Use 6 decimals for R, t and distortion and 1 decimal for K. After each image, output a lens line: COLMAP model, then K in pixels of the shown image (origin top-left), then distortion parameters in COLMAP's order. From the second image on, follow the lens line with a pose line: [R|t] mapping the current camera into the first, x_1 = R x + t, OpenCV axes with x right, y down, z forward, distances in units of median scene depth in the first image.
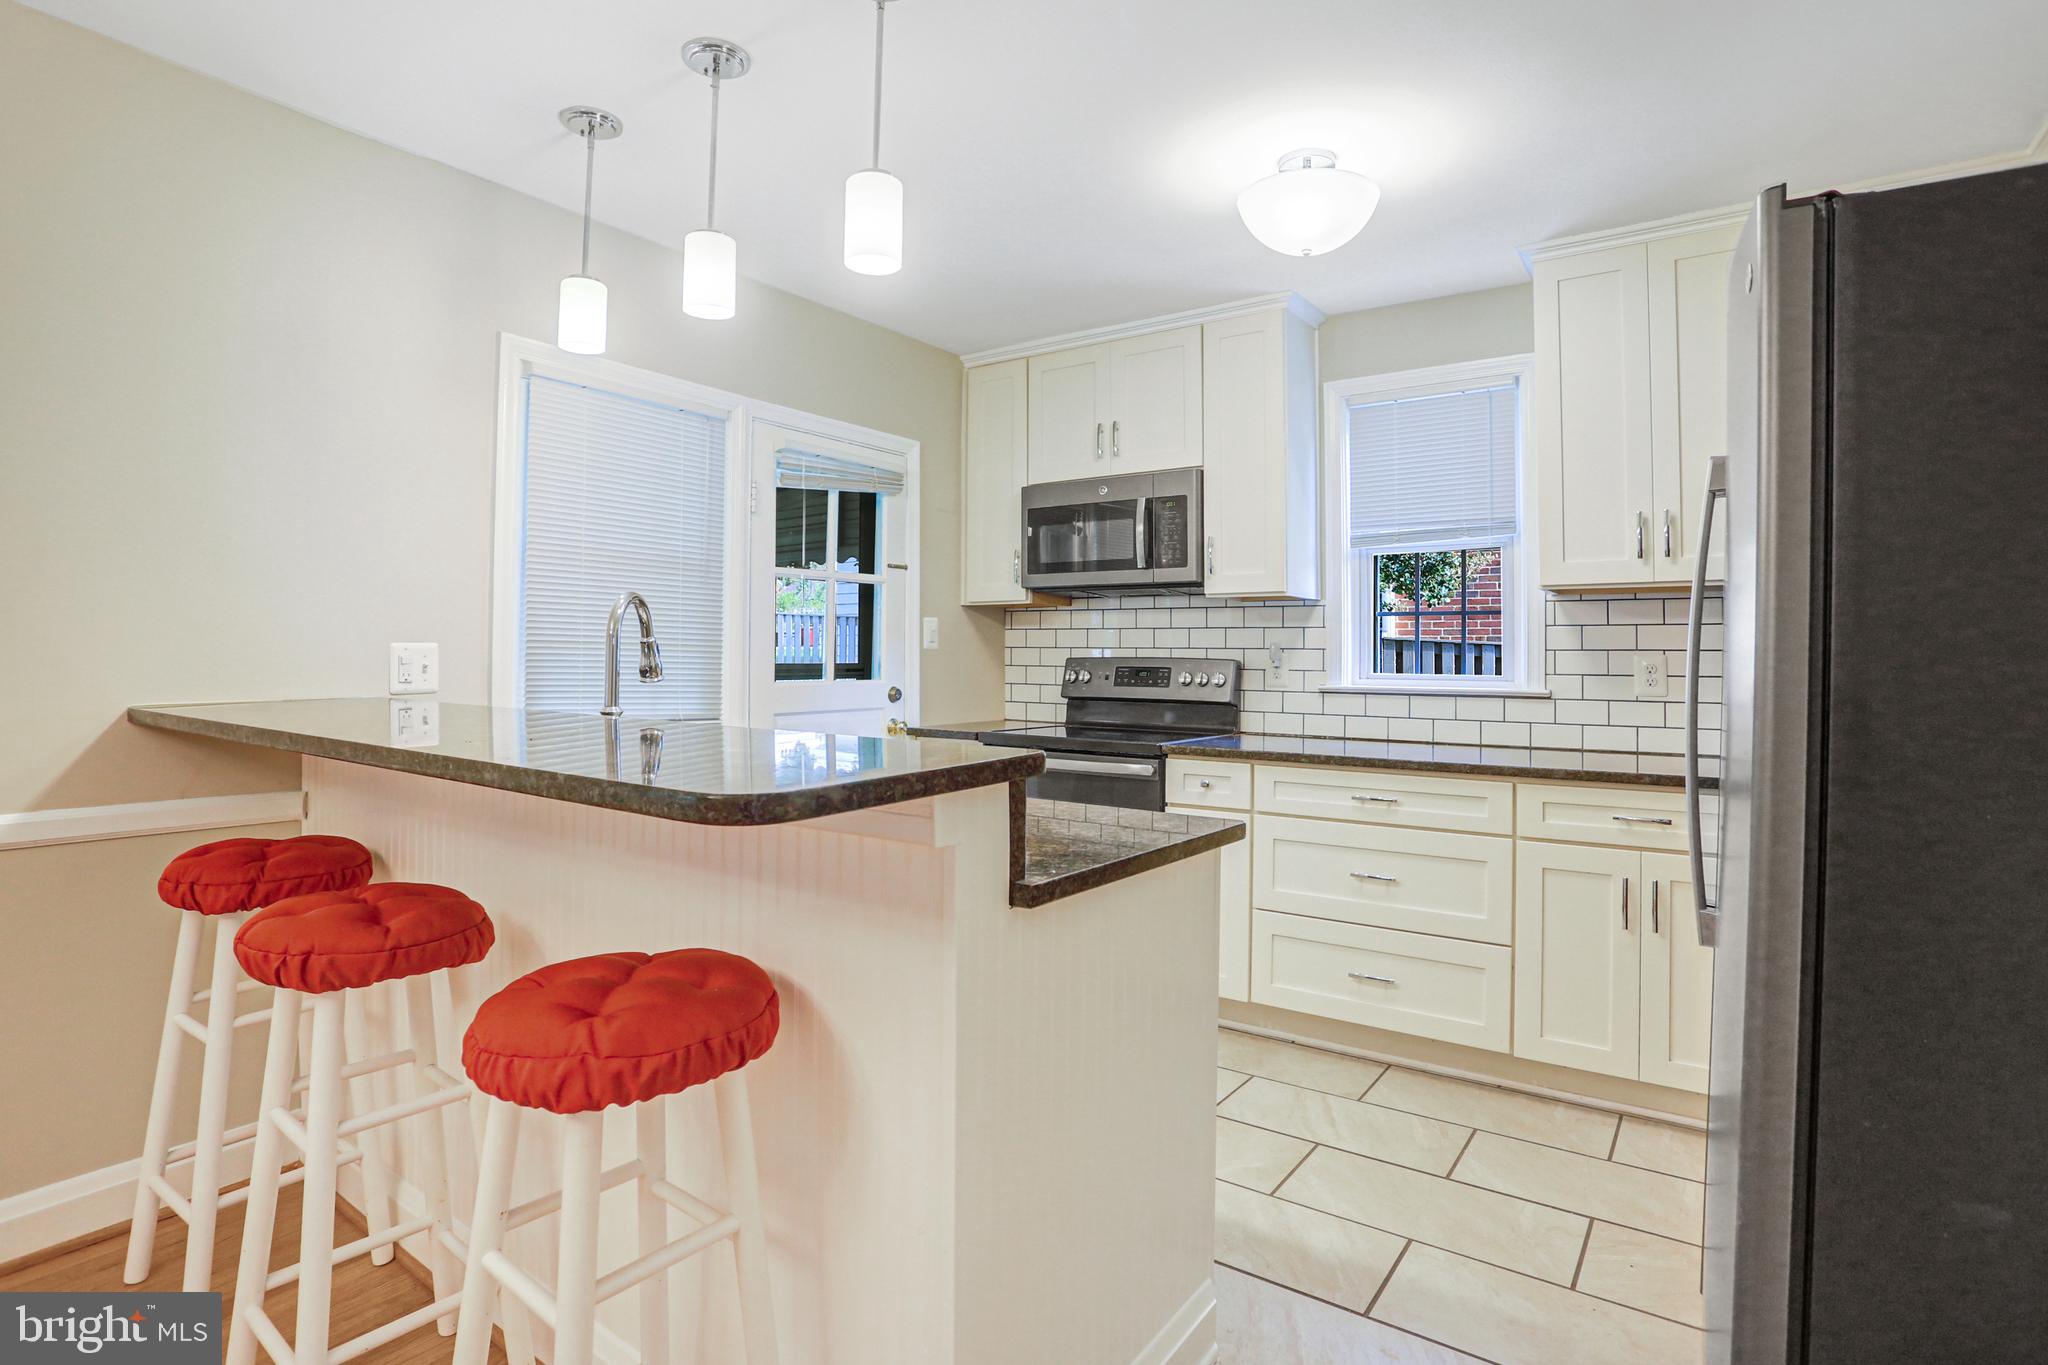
lens RADIAL K [[1021.9, 0, 1027.0], [0, 1021.9, 636.3], [0, 0, 1]] dist [-0.088329, 0.042242]
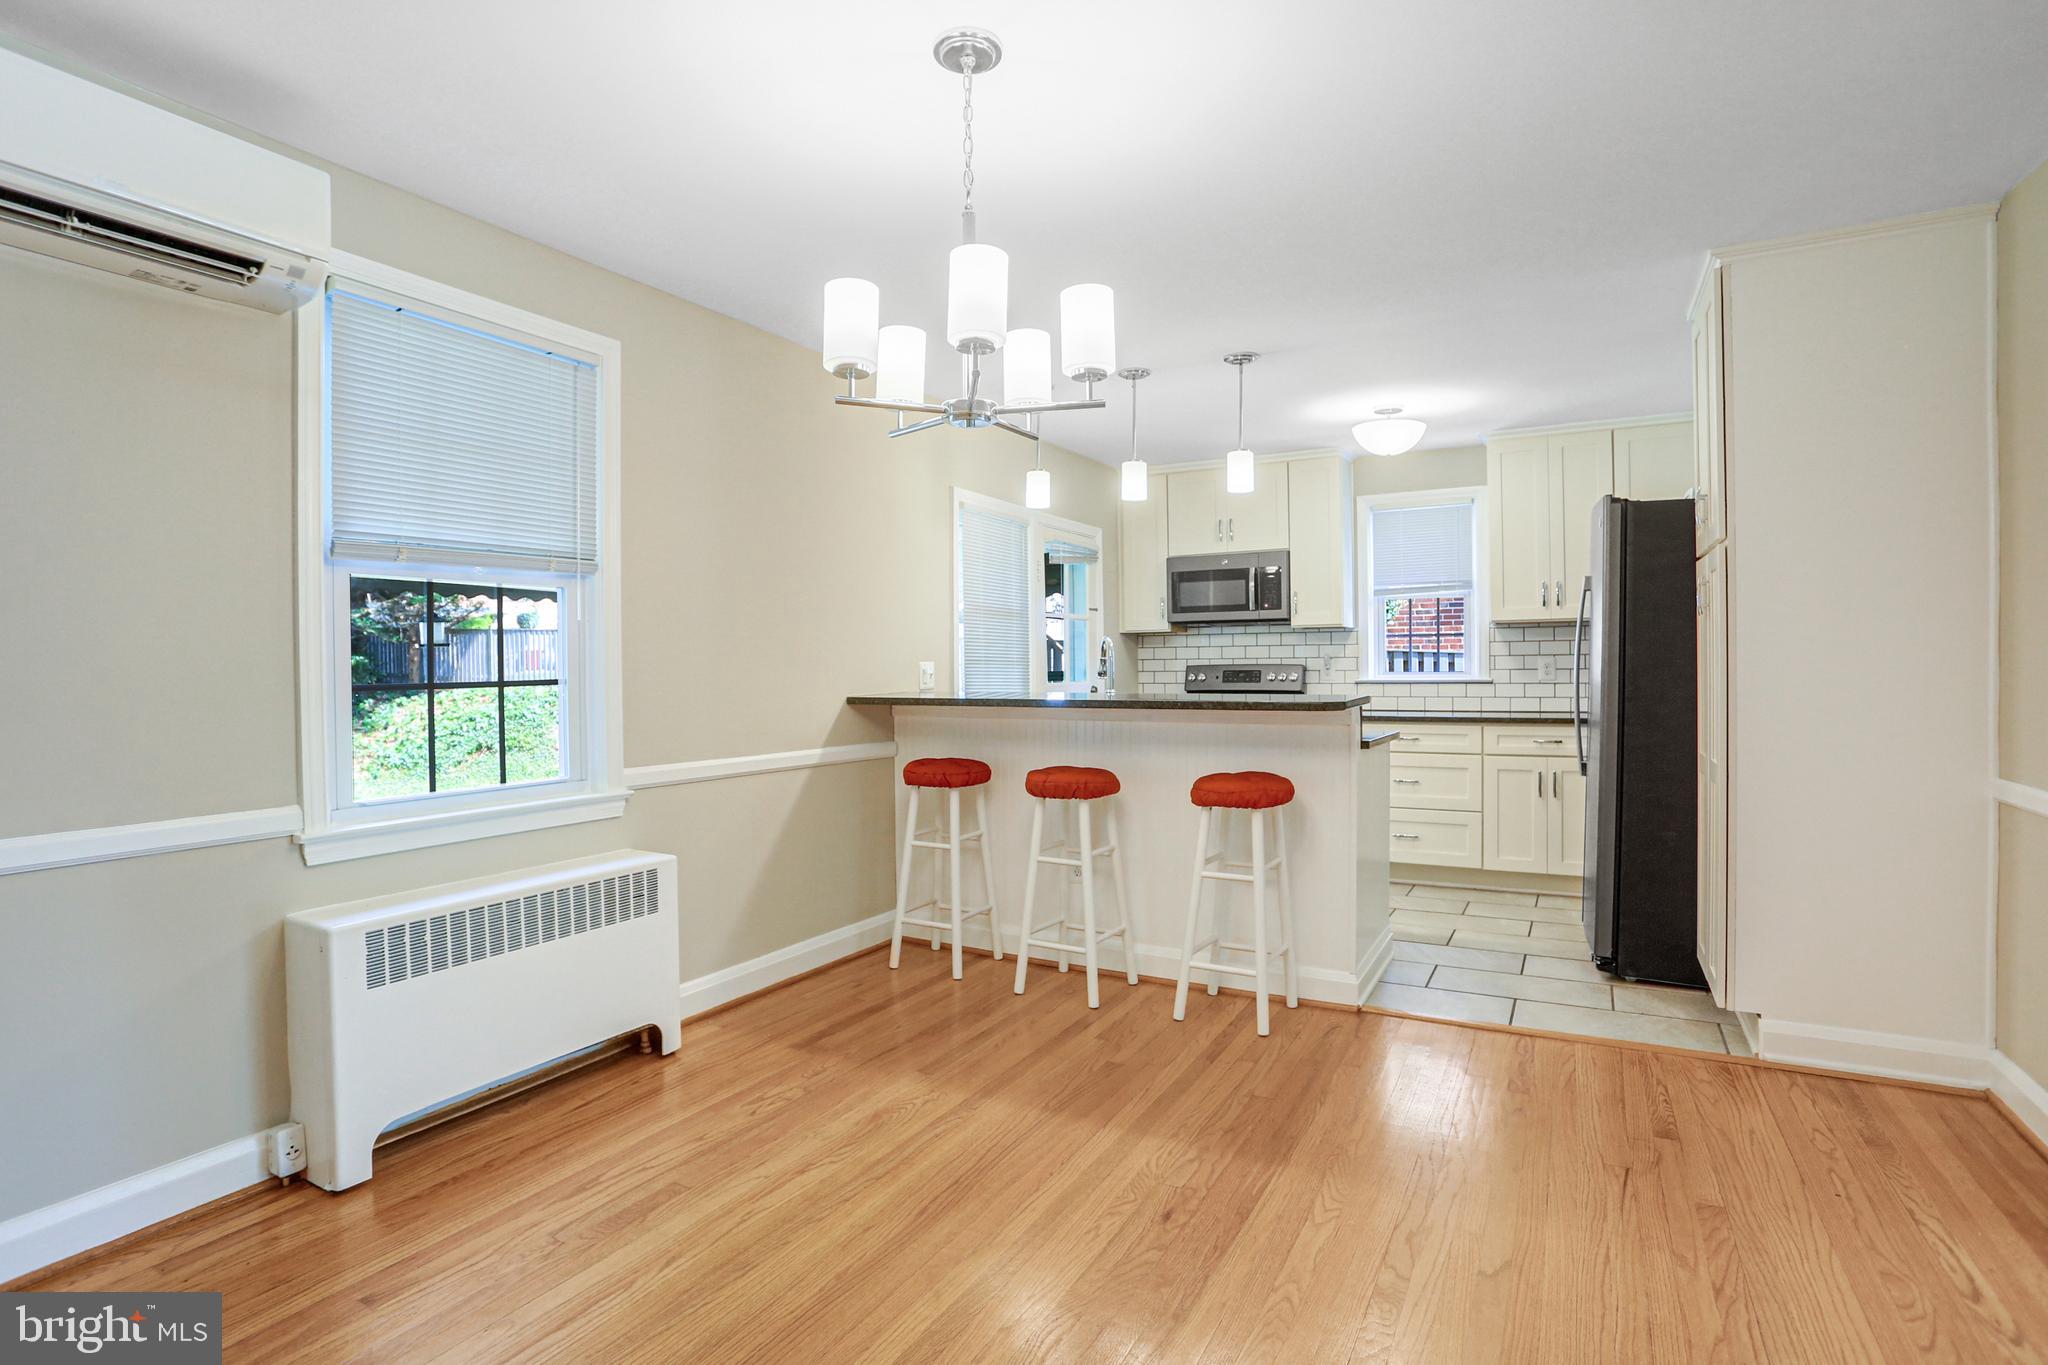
lens RADIAL K [[1000.2, 0, 1024.0], [0, 1000.2, 682.5], [0, 0, 1]] dist [-0.085968, 0.037889]
pose [[0.994606, -0.020279, 0.101723, -0.422976], [0.016907, 0.999282, 0.033907, -0.010555], [-0.102338, -0.032004, 0.994235, -0.570288]]
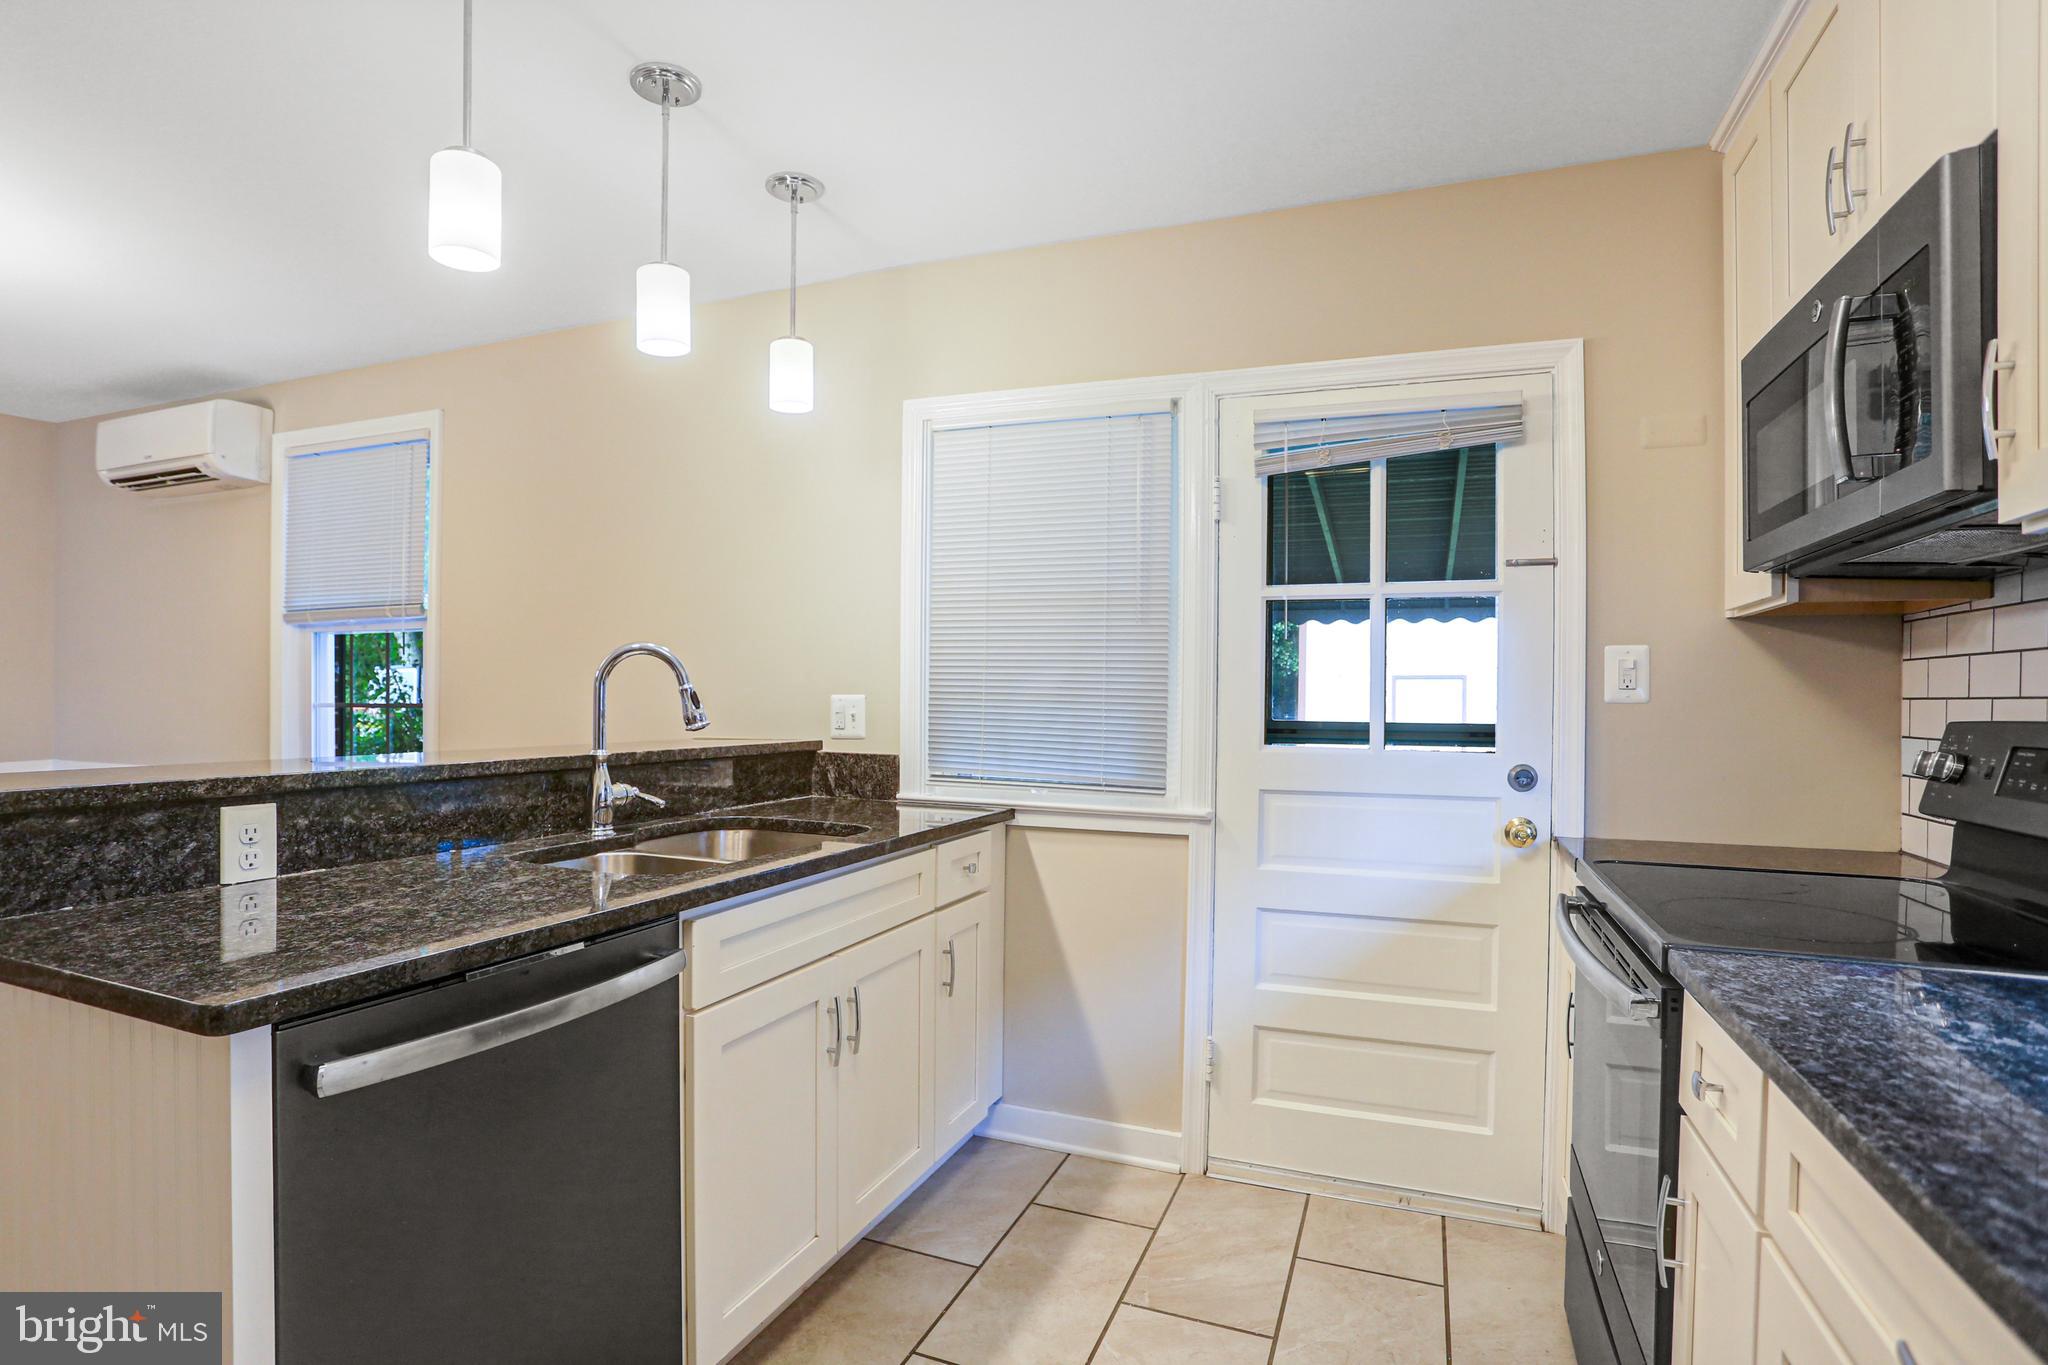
lens RADIAL K [[1000.2, 0, 1024.0], [0, 1000.2, 682.5], [0, 0, 1]] dist [-0.085968, 0.037889]
pose [[0.228358, -0.018642, -0.973399, 0.385385], [0.008969, 0.999815, -0.017044, 0.009496], [0.973536, -0.004839, 0.228483, 0.628954]]
